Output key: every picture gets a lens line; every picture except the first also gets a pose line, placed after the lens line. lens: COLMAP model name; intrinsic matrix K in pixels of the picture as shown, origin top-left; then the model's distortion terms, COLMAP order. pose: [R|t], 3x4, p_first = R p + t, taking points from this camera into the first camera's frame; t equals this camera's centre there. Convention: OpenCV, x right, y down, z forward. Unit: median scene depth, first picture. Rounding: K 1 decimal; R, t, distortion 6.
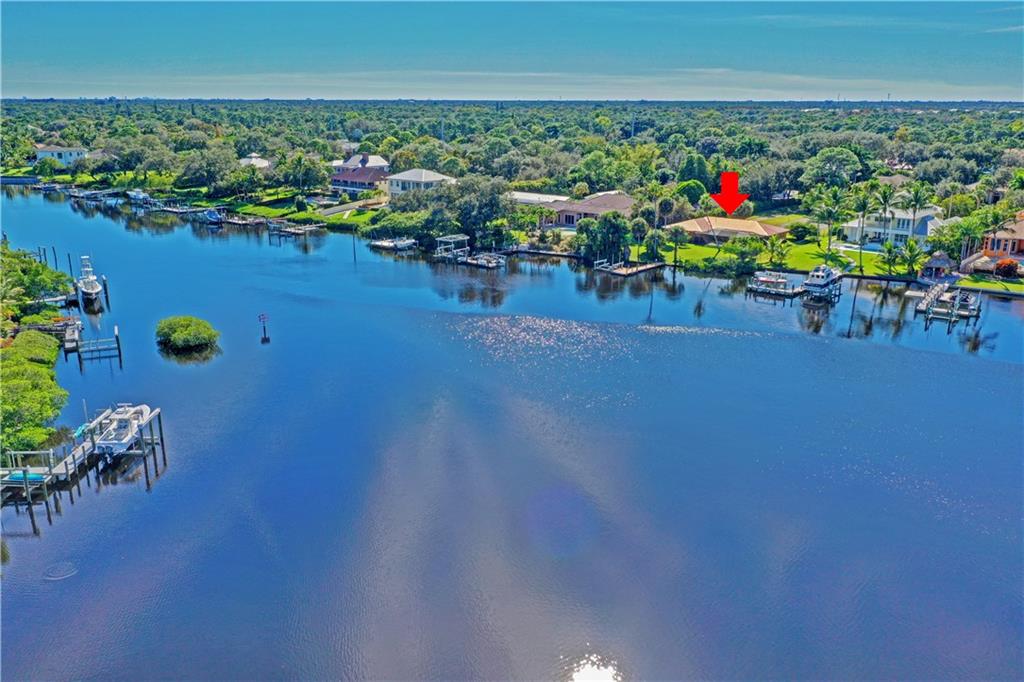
lens RADIAL K [[842.8, 0, 510.4], [0, 842.8, 341.3], [0, 0, 1]] dist [0.001054, -0.000563]
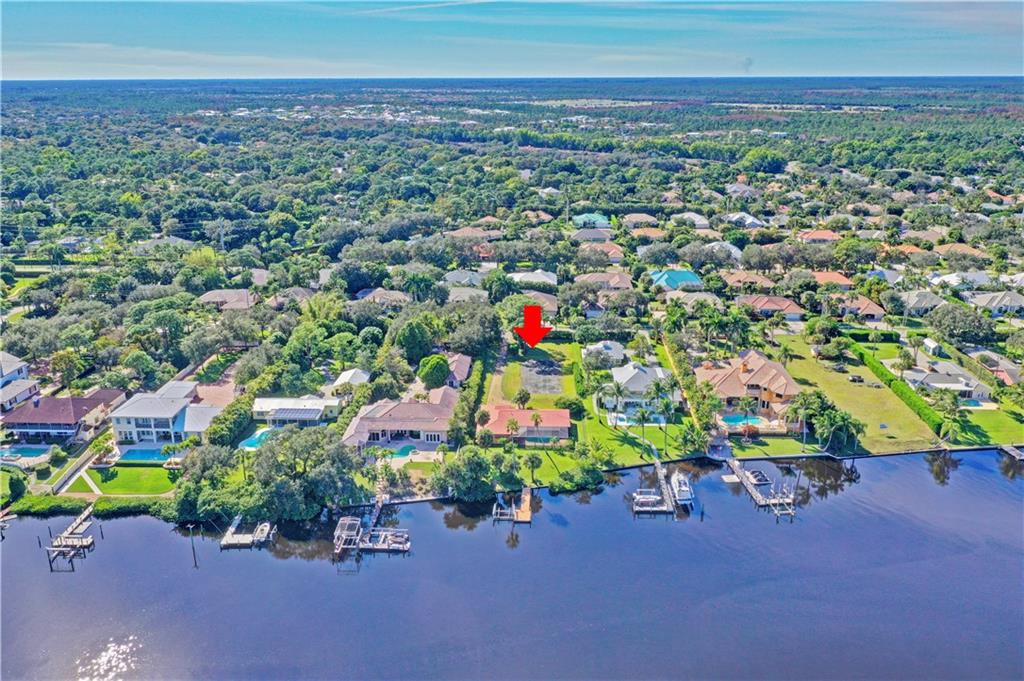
lens RADIAL K [[823.8, 0, 512.9], [0, 823.8, 337.5], [0, 0, 1]] dist [-0.000309, -0.000799]
pose [[0.774367, -0.200940, 0.599983, -0.437328], [0.182993, 0.978834, 0.091642, -0.380171], [-0.605698, 0.038828, 0.794747, 0.130605]]
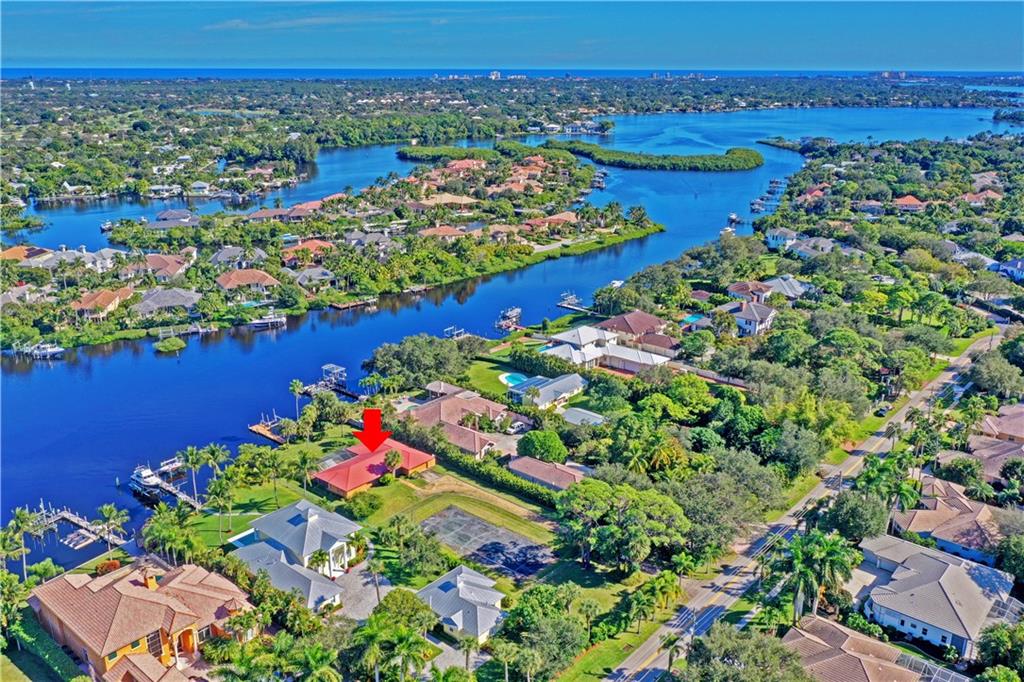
lens RADIAL K [[842.8, 0, 510.4], [0, 842.8, 341.3], [0, 0, 1]] dist [0.001054, -0.000563]
pose [[0.012780, 0.307341, -0.951514, 1.269447], [-0.279690, 0.914706, 0.291696, -0.657705], [0.960005, 0.262401, 0.097651, 1.122348]]
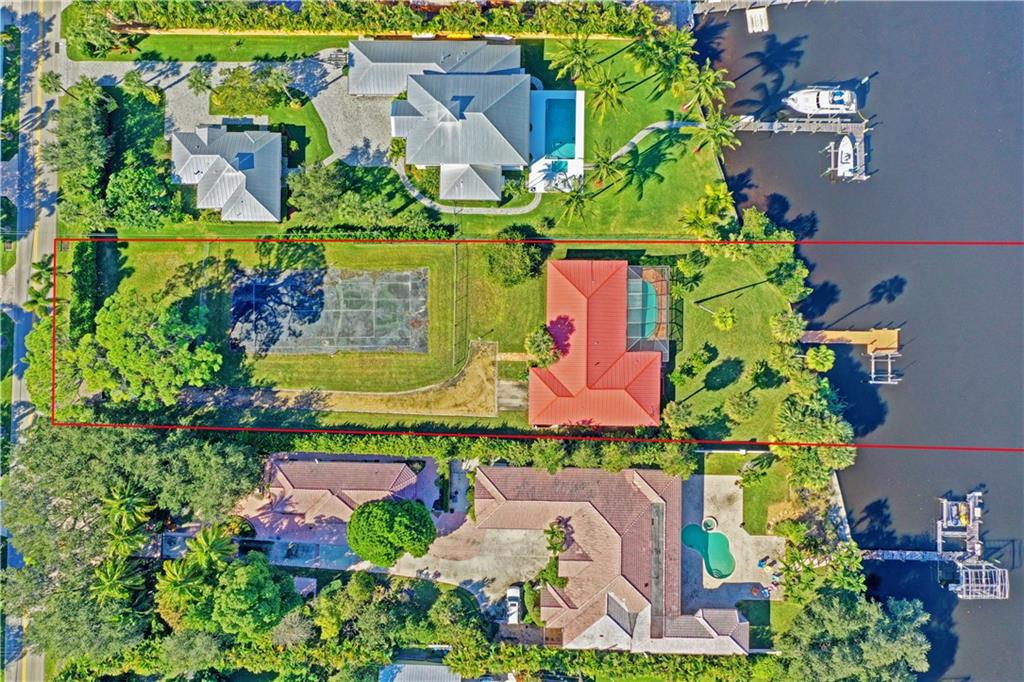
lens RADIAL K [[821.2, 0, 512.0], [0, 821.2, 341.0], [0, 0, 1]] dist [0.002235, -0.002709]
pose [[-0.653728, -0.756204, 0.028185, 0.309218], [0.228690, -0.161921, 0.959939, -0.807735], [-0.721346, 0.633985, 0.278789, 0.954729]]
